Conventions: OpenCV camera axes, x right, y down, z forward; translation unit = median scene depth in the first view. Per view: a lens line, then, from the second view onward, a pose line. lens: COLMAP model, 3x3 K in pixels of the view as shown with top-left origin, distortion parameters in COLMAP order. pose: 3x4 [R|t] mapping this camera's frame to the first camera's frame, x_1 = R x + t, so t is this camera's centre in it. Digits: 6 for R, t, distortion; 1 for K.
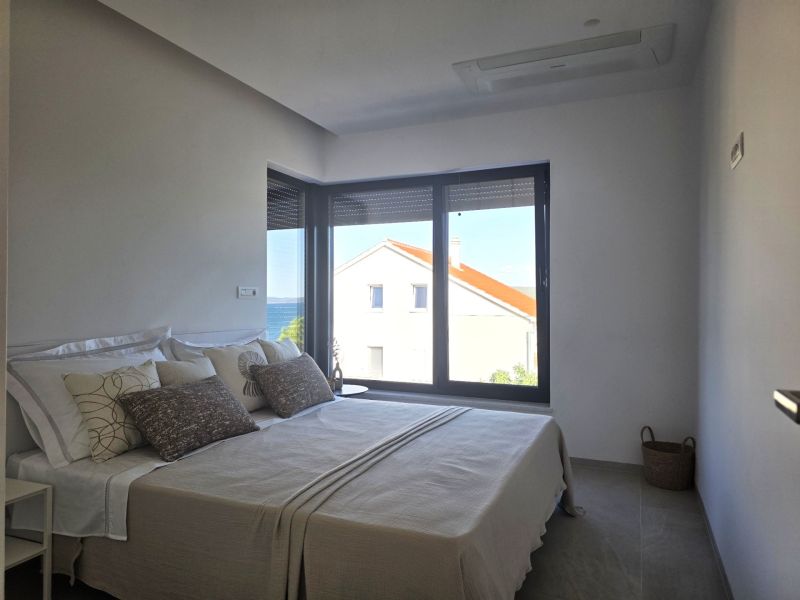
lens RADIAL K [[531.7, 0, 400.1], [0, 531.7, 300.1], [0, 0, 1]] dist [0.020990, -0.000620]
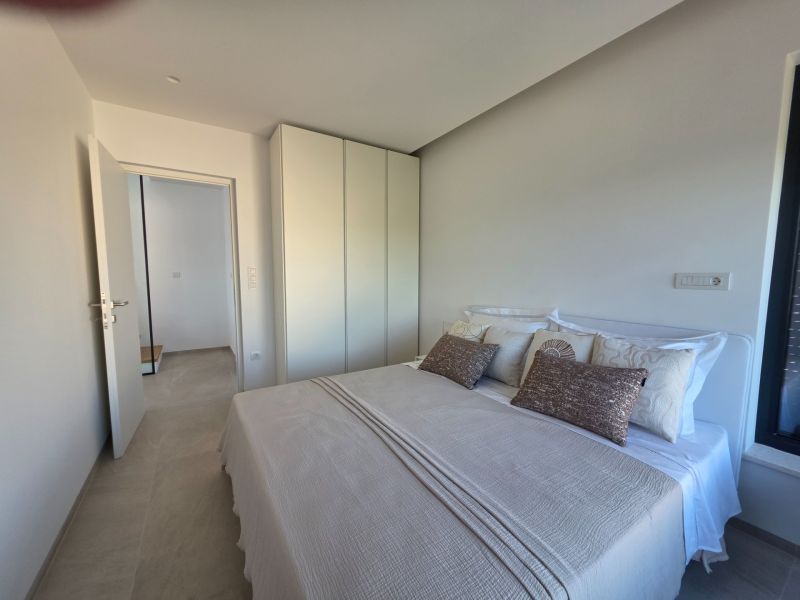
lens RADIAL K [[321.5, 0, 398.7], [0, 321.5, 303.1], [0, 0, 1]] dist [0.000038, 0.000002]
pose [[-0.565533, 0.068974, -0.821836, 0.476868], [0.001962, 0.996606, 0.082292, -0.029397], [0.824723, 0.044926, -0.563749, 1.349052]]
